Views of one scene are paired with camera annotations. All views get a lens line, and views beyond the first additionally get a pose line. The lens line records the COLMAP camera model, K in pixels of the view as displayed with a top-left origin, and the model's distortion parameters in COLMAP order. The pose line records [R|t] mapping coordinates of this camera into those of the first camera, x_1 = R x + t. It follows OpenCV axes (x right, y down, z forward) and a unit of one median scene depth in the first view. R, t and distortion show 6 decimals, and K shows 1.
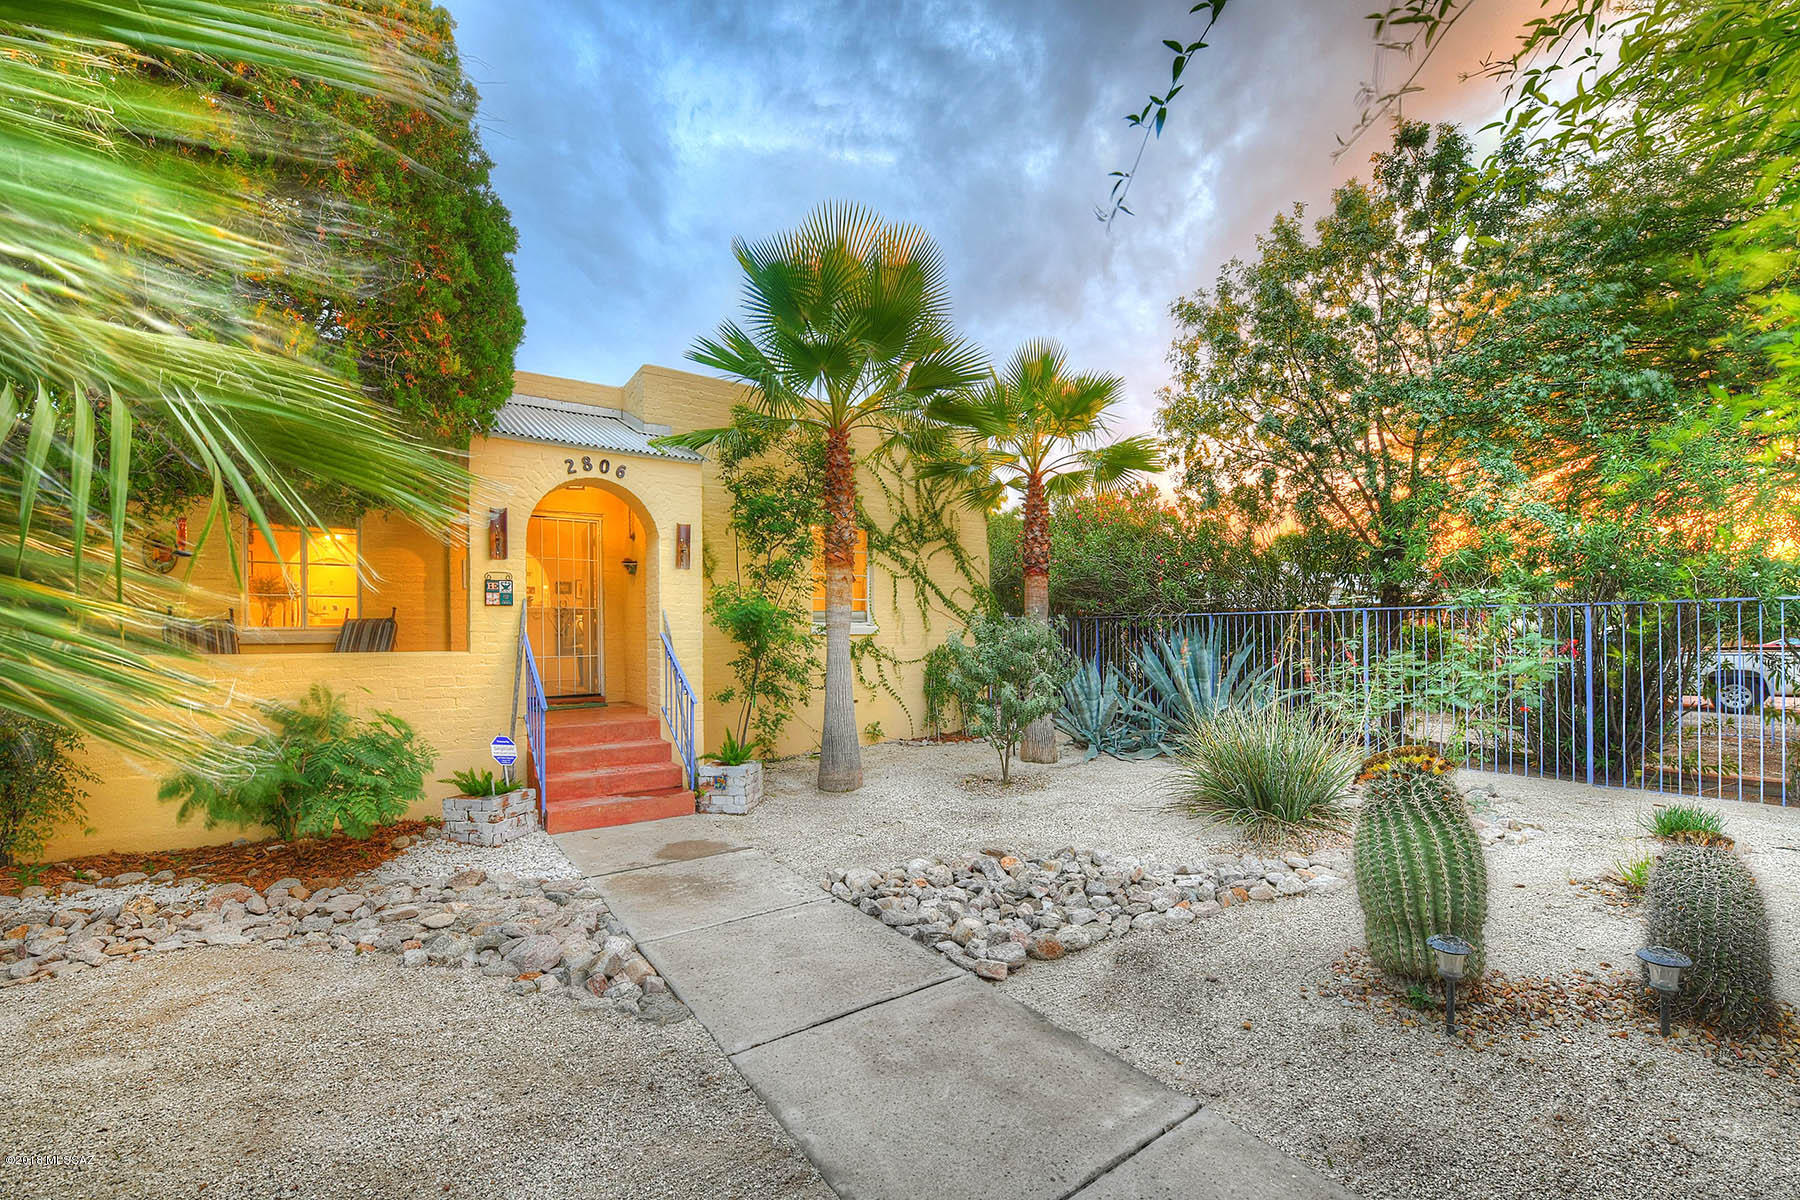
lens RADIAL K [[793.2, 0, 831.2], [0, 793.2, 662.5], [0, 0, 1]] dist [-0.019601, -0.000373]
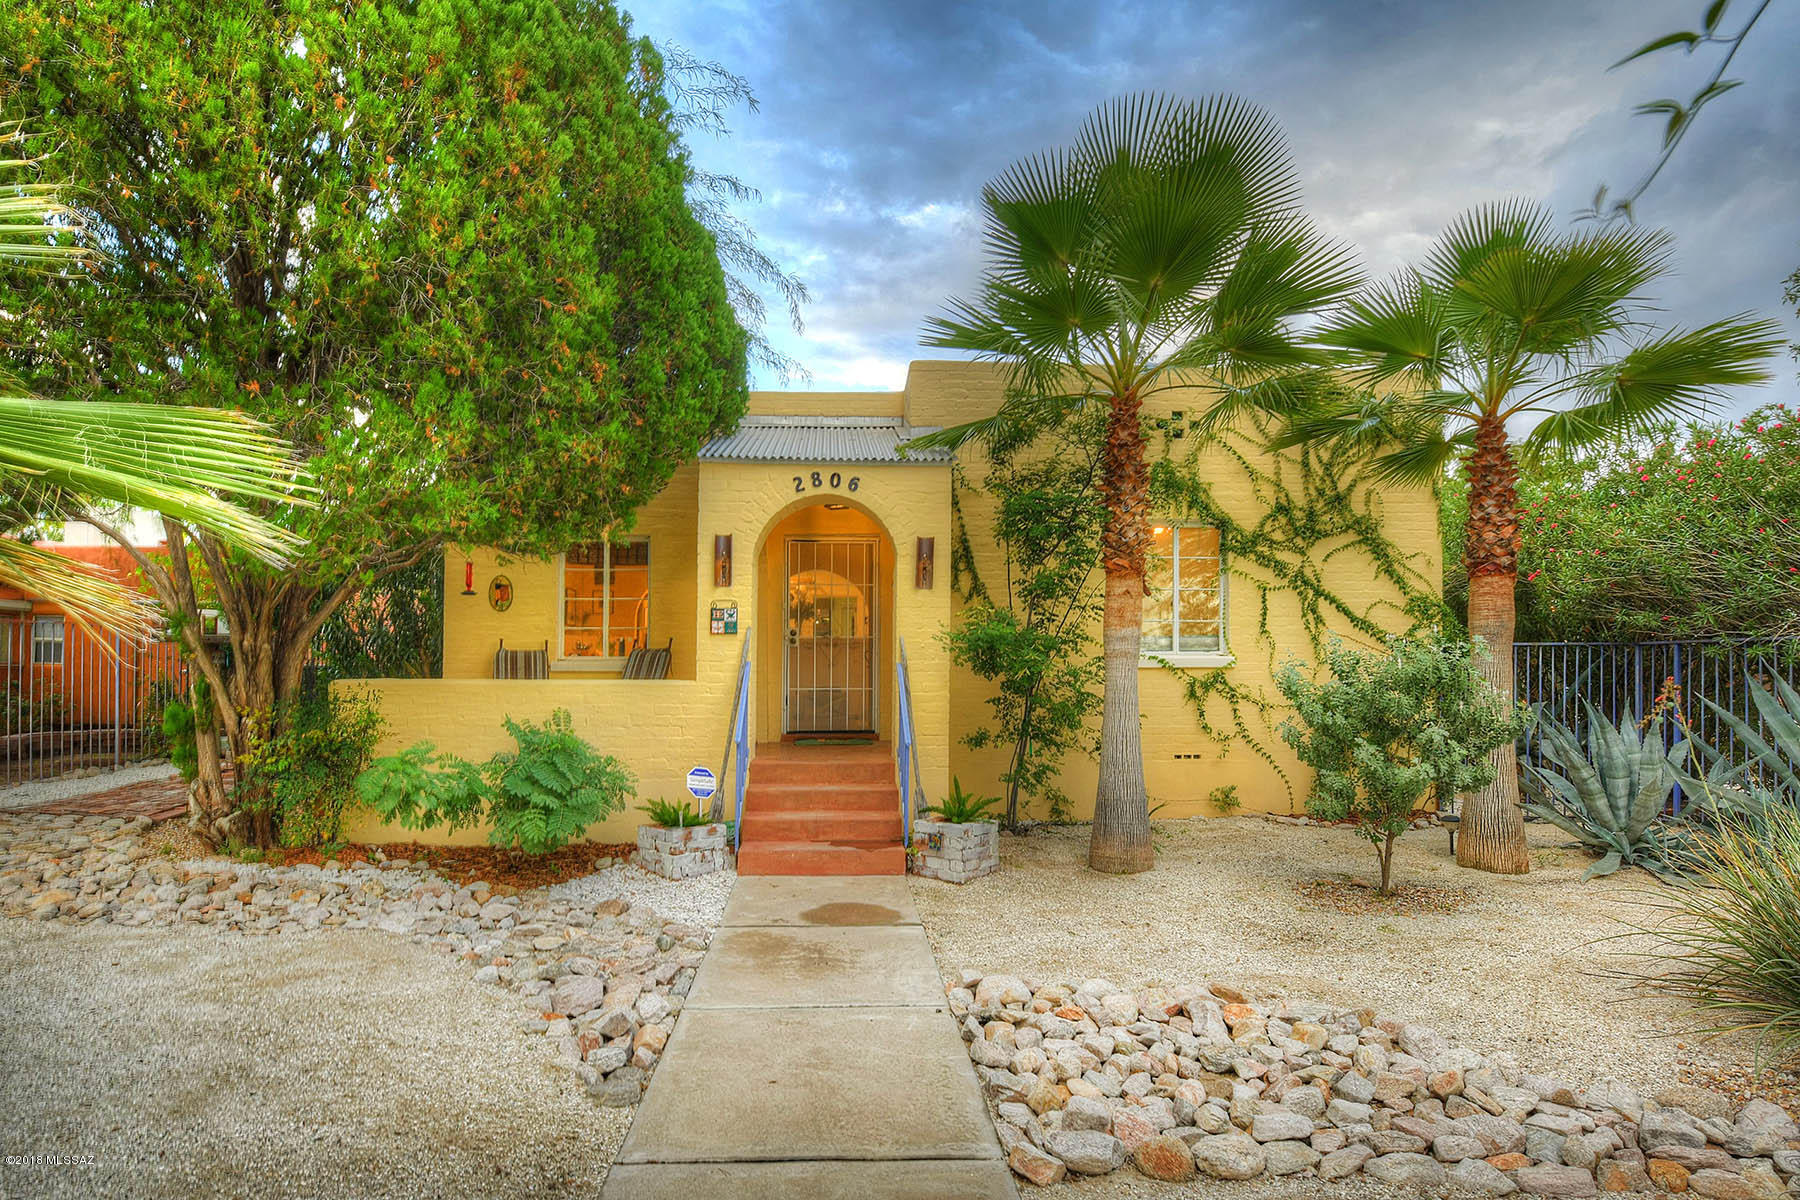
lens RADIAL K [[868.0, 0, 797.1], [0, 868.0, 683.5], [0, 0, 1]] dist [0.001785, -0.008144]
pose [[0.835091, 0.016040, -0.549878, 0.234703], [-0.026462, 0.999589, -0.011030, -0.001444], [0.549476, 0.023762, 0.835172, 0.147401]]
